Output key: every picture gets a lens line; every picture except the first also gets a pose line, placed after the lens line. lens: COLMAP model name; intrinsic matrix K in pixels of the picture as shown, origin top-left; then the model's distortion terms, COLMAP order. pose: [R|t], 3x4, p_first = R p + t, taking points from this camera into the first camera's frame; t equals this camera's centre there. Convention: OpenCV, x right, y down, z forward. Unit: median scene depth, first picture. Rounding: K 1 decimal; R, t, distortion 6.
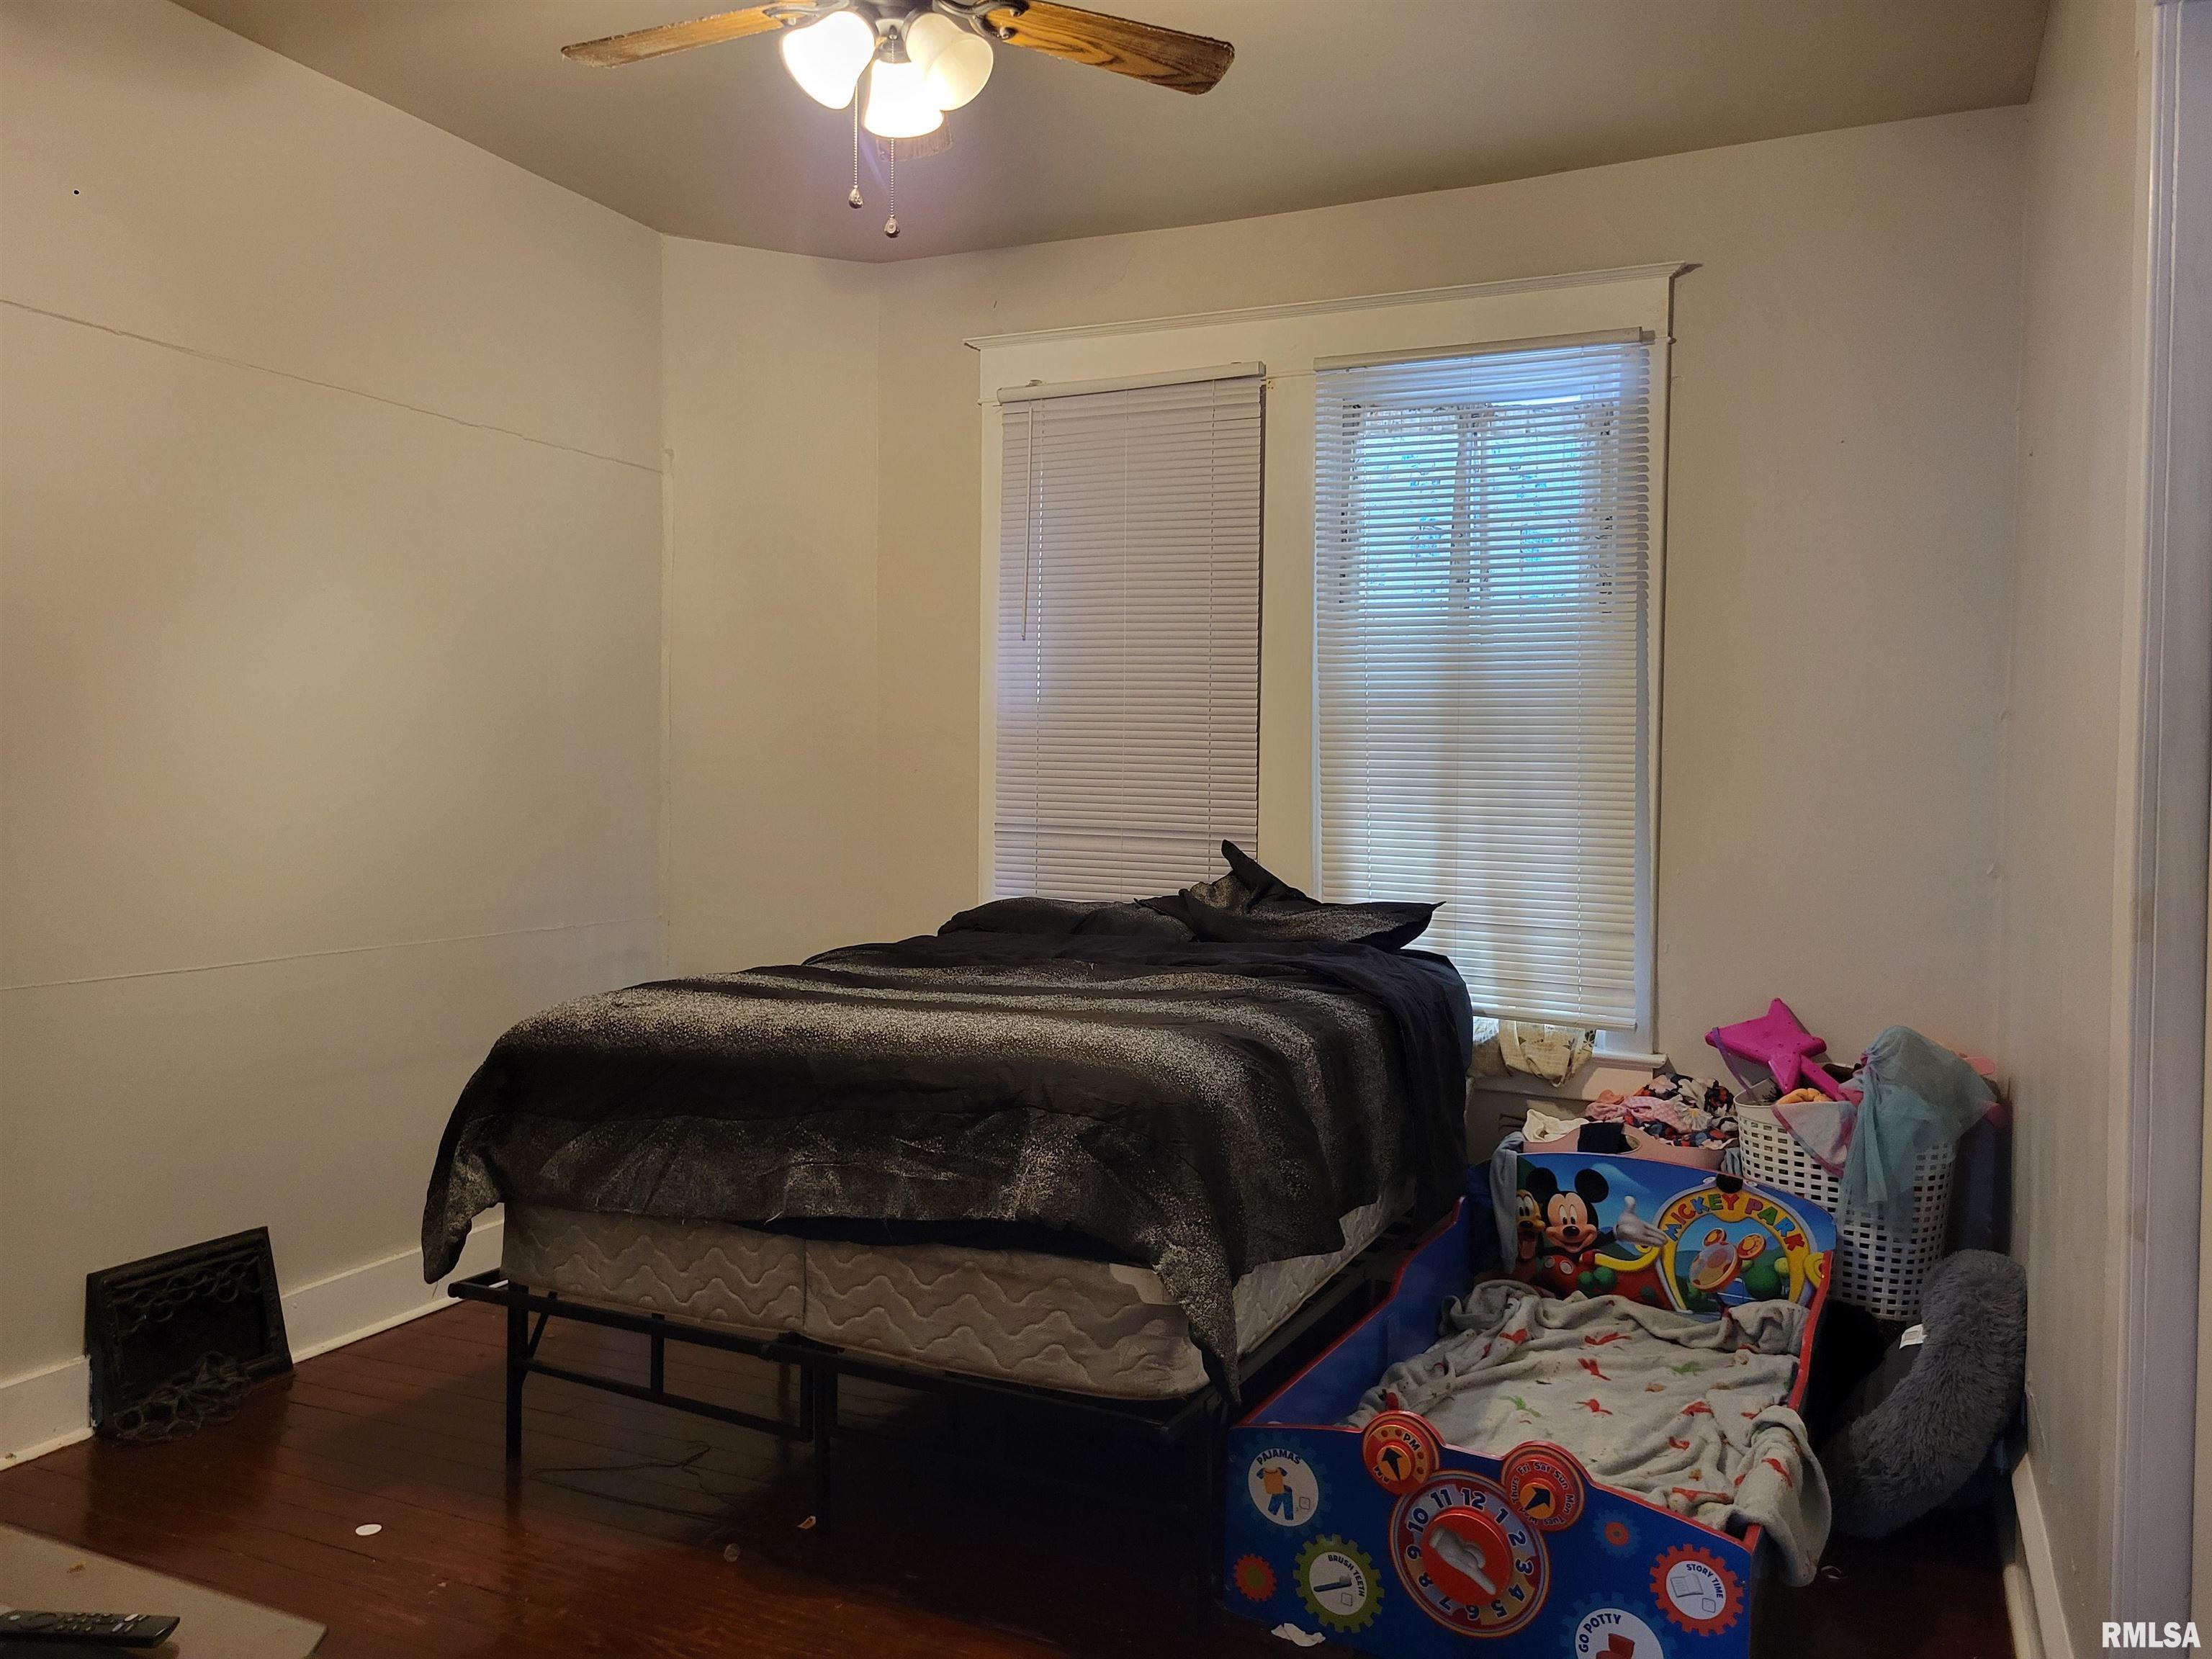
lens RADIAL K [[1672.1, 0, 1104.3], [0, 1672.1, 825.8], [0, 0, 1]] dist [0.048881, -0.029914]
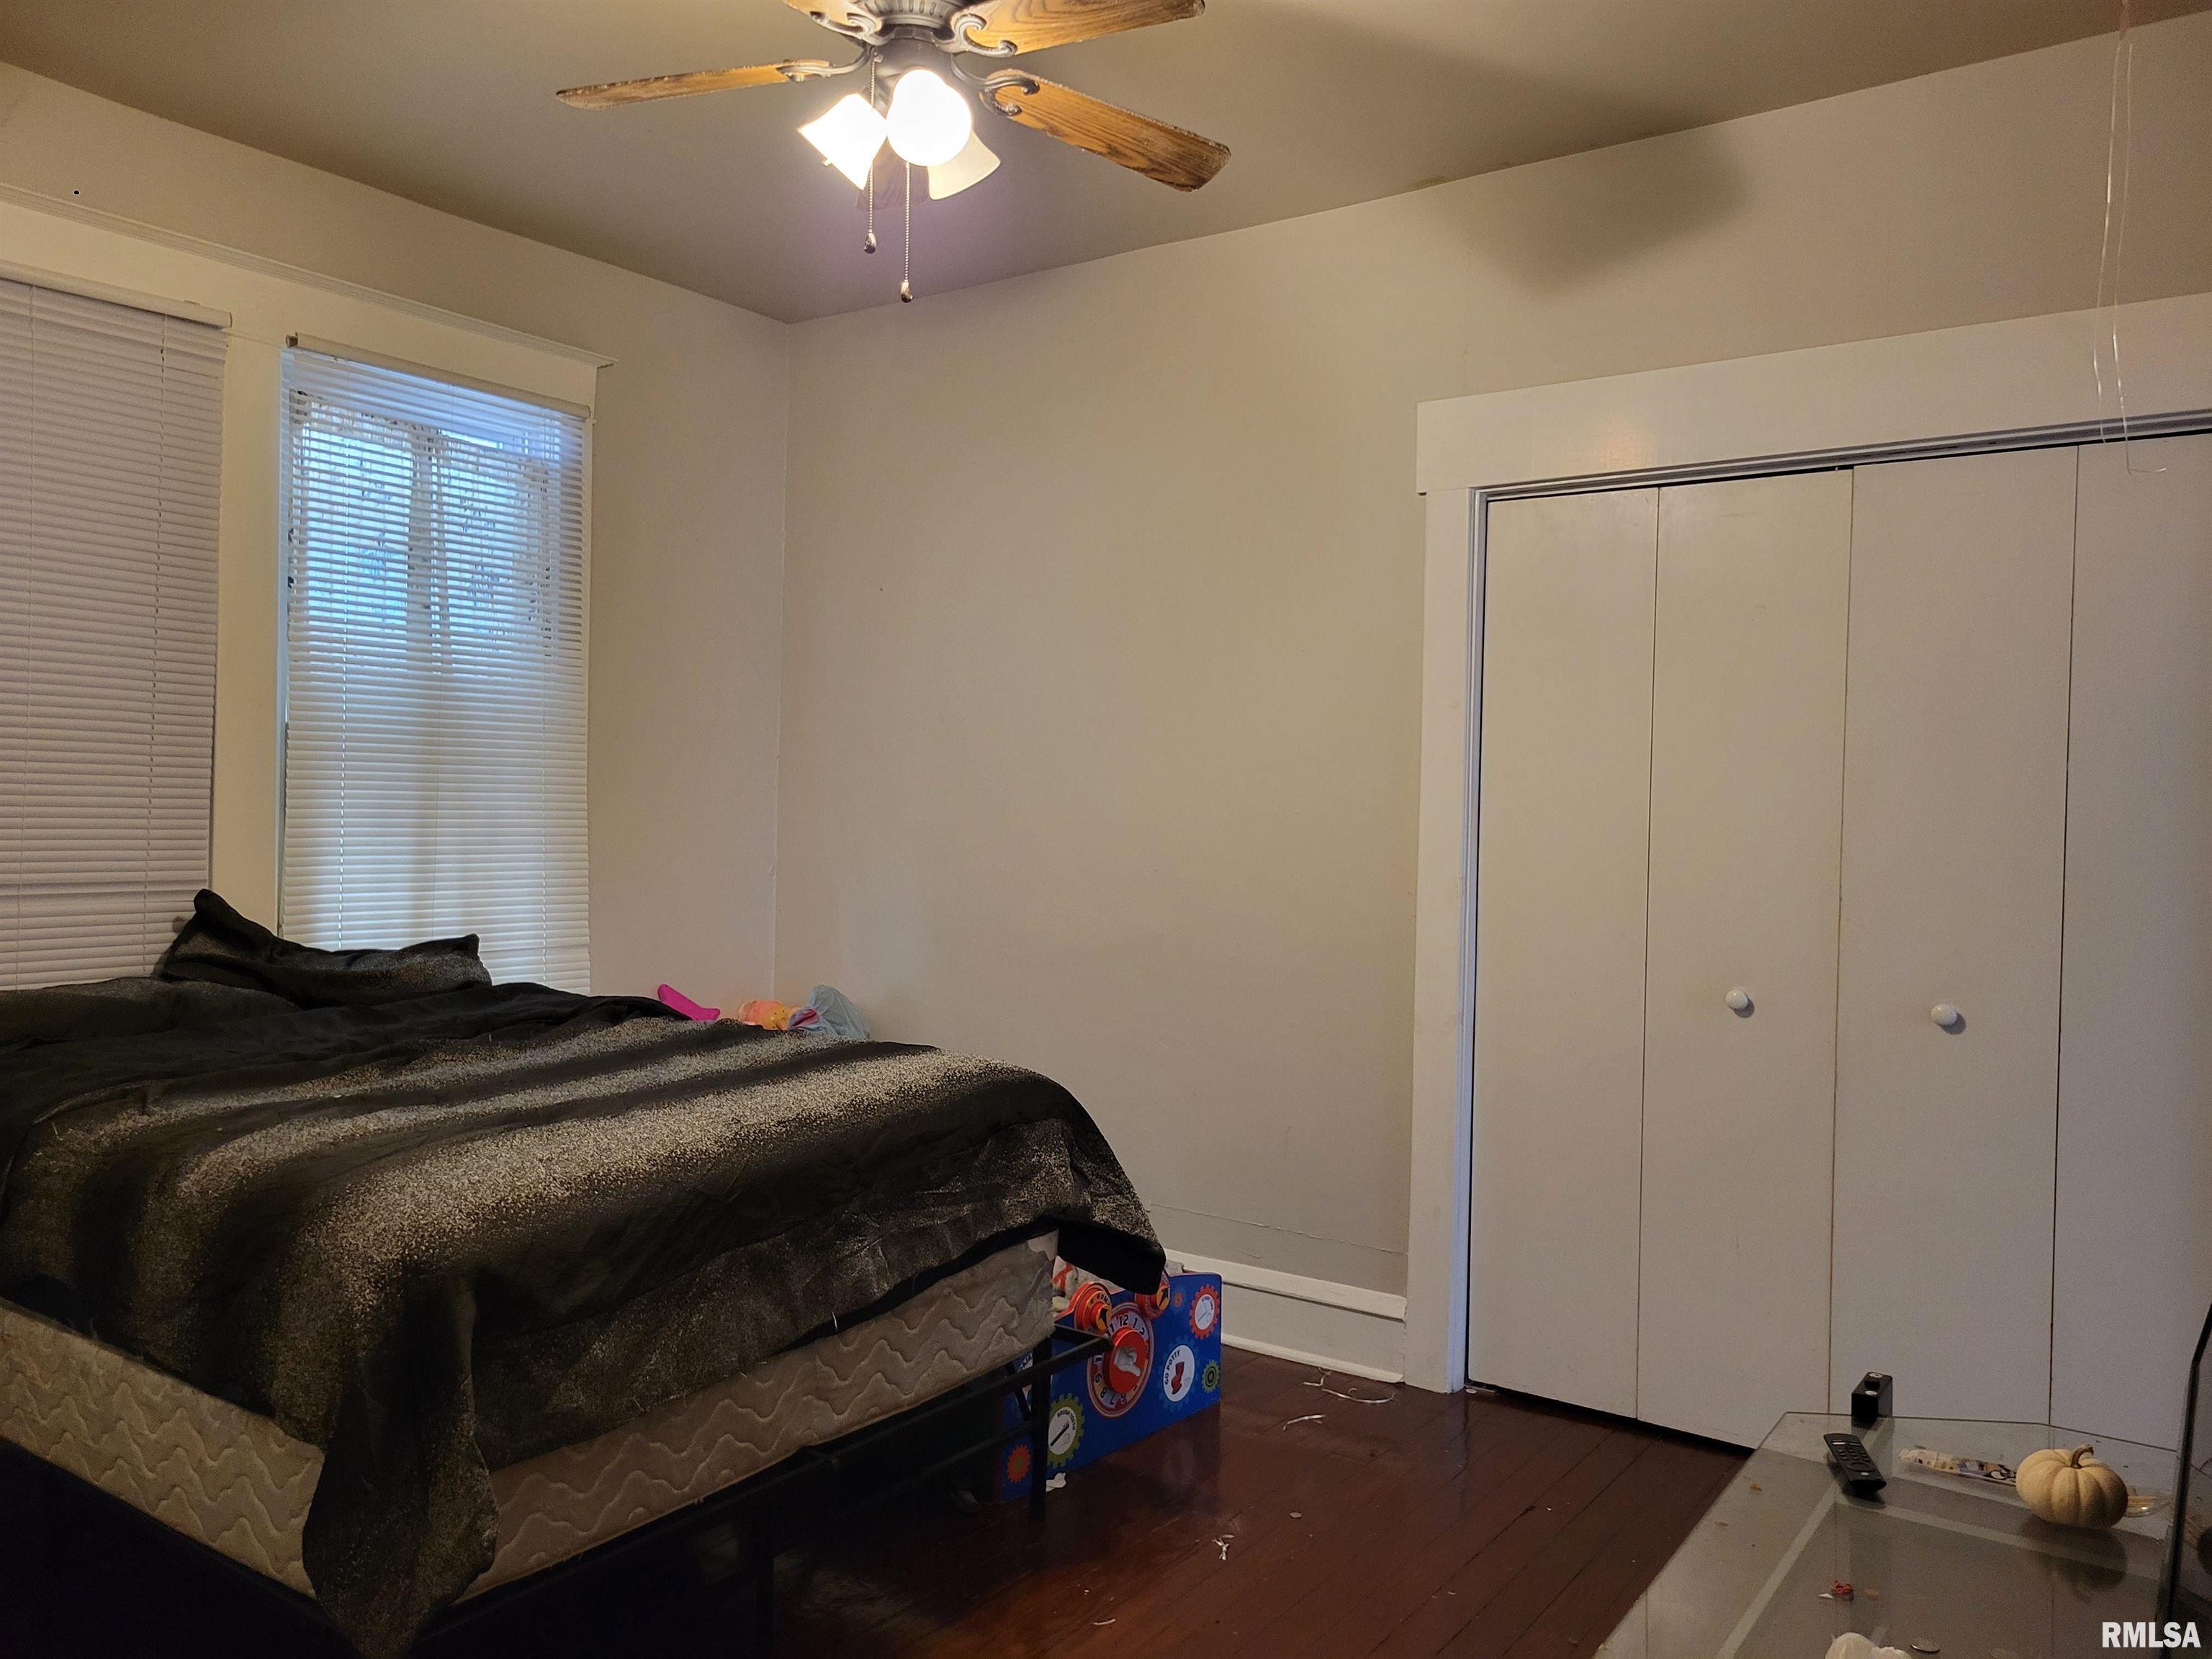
lens RADIAL K [[1672.1, 0, 1105.7], [0, 1672.1, 825.0], [0, 0, 1]] dist [0.048881, -0.029914]
pose [[0.155868, -0.031966, 0.987261, -0.726907], [0.014839, 0.999439, 0.030017, -0.044014], [-0.987666, 0.009971, 0.156255, 0.474068]]
